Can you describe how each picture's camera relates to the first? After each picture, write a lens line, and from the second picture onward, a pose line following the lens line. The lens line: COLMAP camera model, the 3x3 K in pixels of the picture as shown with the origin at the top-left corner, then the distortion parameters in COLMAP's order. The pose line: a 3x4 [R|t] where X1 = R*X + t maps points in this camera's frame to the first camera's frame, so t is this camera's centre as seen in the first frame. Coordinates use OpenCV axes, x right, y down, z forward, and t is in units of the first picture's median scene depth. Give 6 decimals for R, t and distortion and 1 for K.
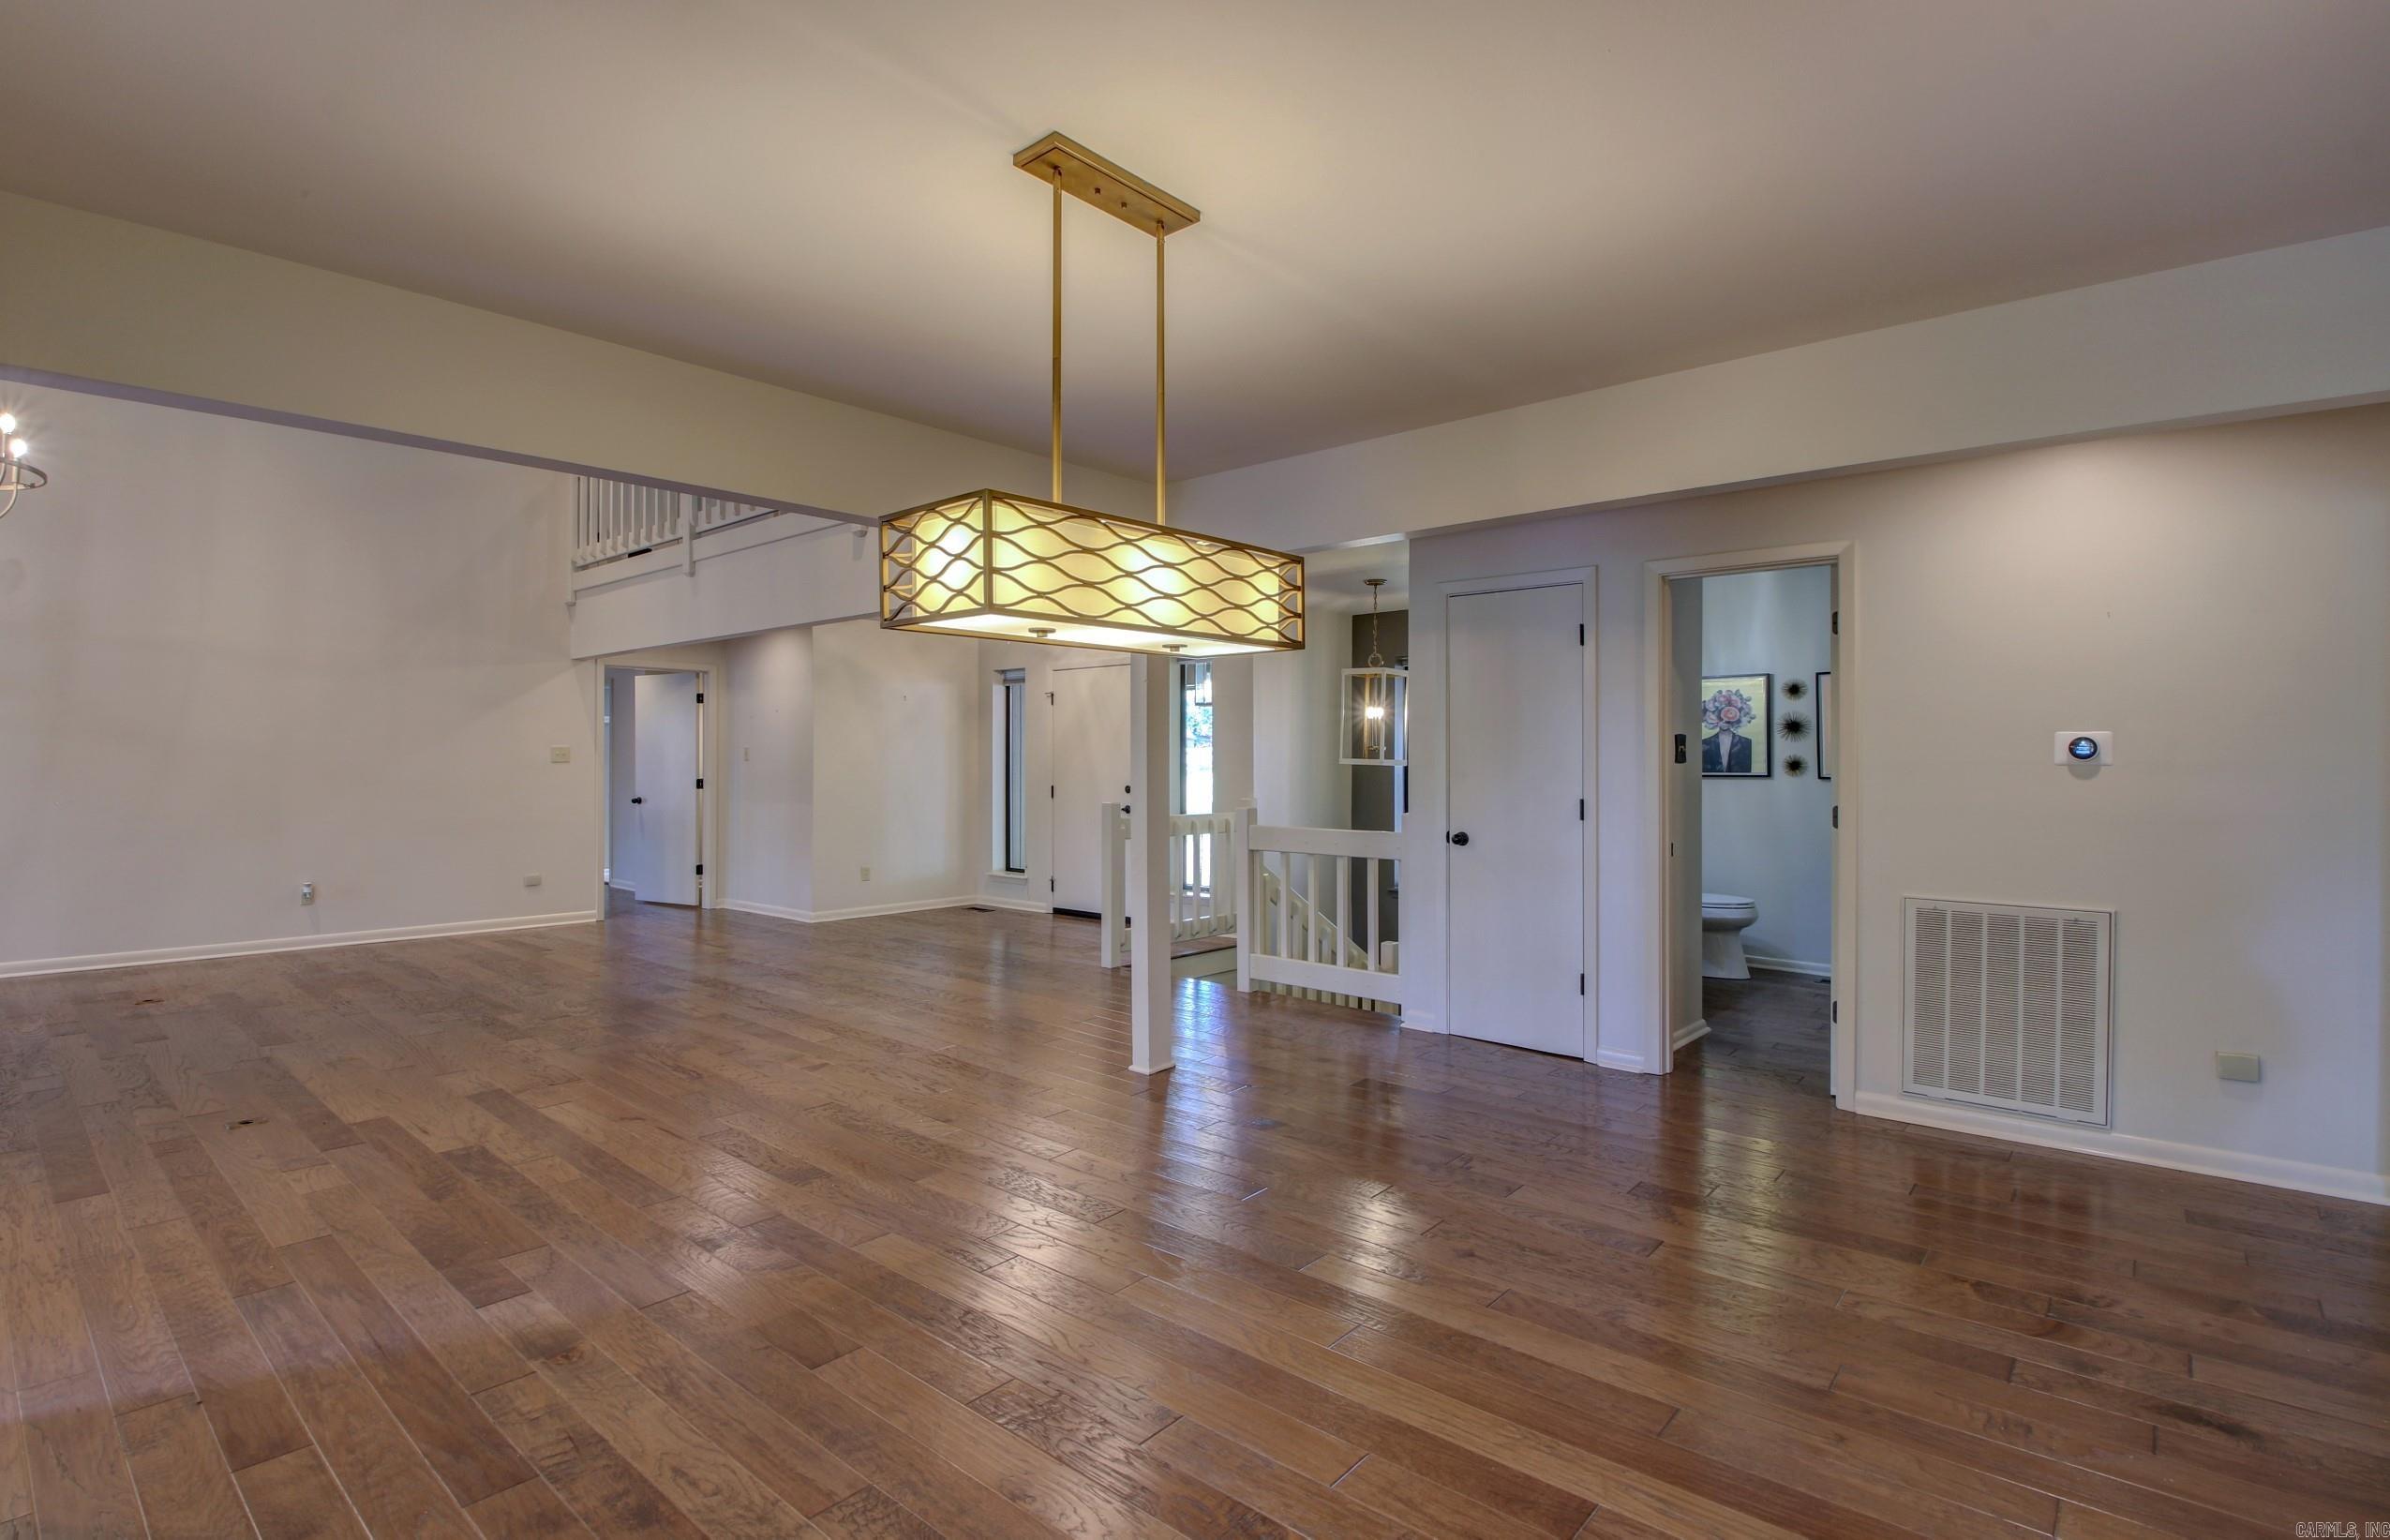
lens RADIAL K [[1096.2, 0, 1195.0], [0, 1096.2, 770.0], [0, 0, 1]] dist [-0.002417, -0.000558]
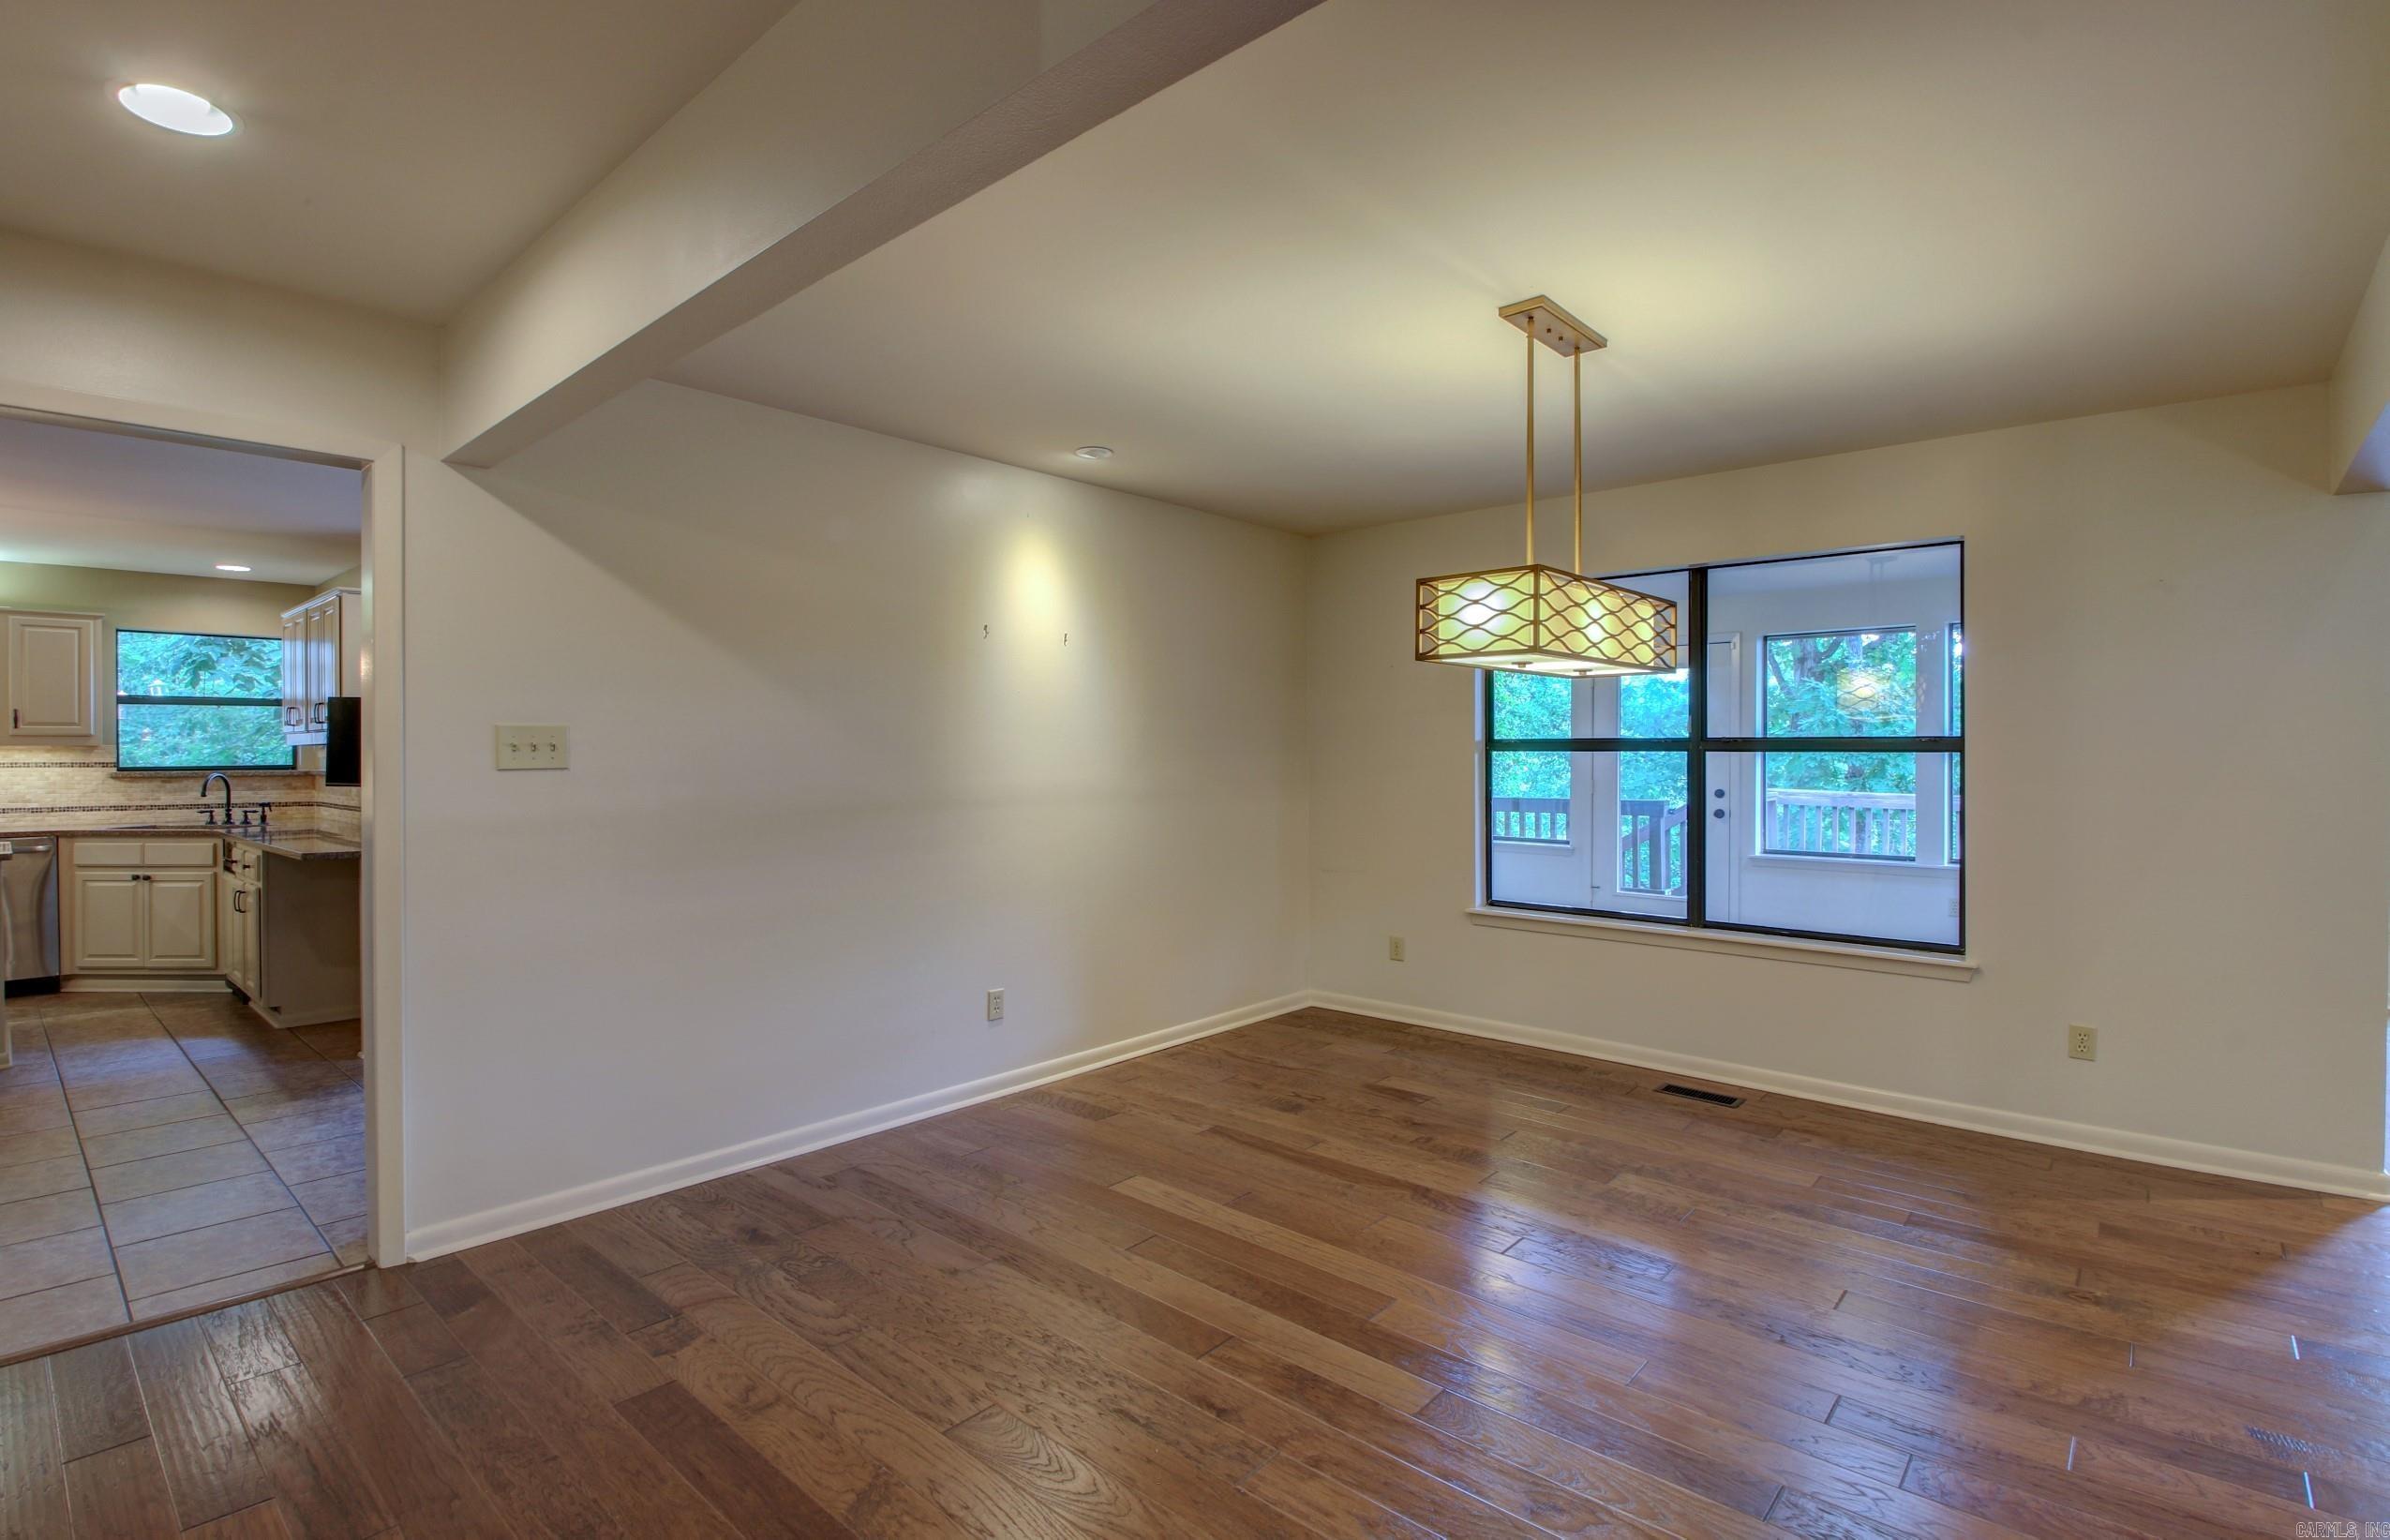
lens RADIAL K [[1096.2, 0, 1195.0], [0, 1096.2, 770.0], [0, 0, 1]] dist [-0.002417, -0.000558]
pose [[-0.999954, -0.004400, 0.008570, 0.317141], [-0.004159, 0.999602, 0.027903, -0.026047], [-0.008689, 0.027866, -0.999574, 2.080534]]
